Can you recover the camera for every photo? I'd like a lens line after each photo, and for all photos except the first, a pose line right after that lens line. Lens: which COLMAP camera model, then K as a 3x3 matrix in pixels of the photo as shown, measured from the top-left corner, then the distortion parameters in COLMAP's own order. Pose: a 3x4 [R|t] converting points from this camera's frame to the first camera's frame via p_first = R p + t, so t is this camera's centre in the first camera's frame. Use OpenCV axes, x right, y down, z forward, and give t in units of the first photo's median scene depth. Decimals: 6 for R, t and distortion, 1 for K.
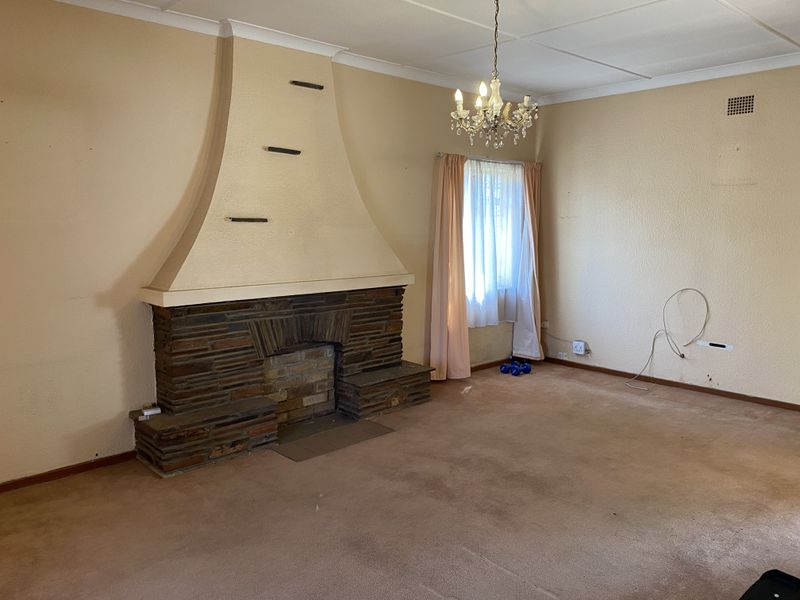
lens RADIAL K [[610.7, 0, 400.0], [0, 610.7, 300.0], [0, 0, 1]] dist [-0.007211, -0.000193]
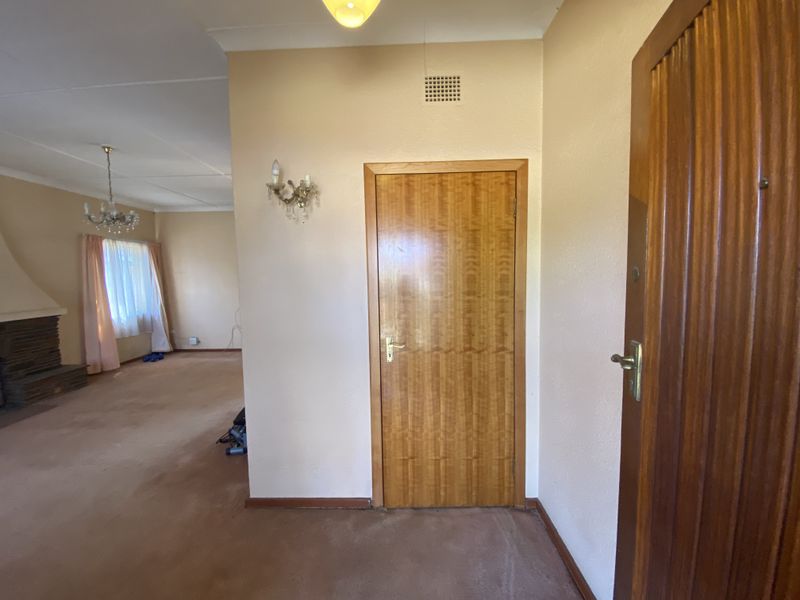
lens RADIAL K [[322.8, 0, 397.7], [0, 322.8, 302.2], [0, 0, 1]] dist [0.025764, -0.021764]
pose [[0.690792, -0.067241, 0.719920, 0.011536], [0.105633, 0.994369, -0.008485, 0.035941], [-0.715296, 0.081909, 0.694005, -0.181082]]
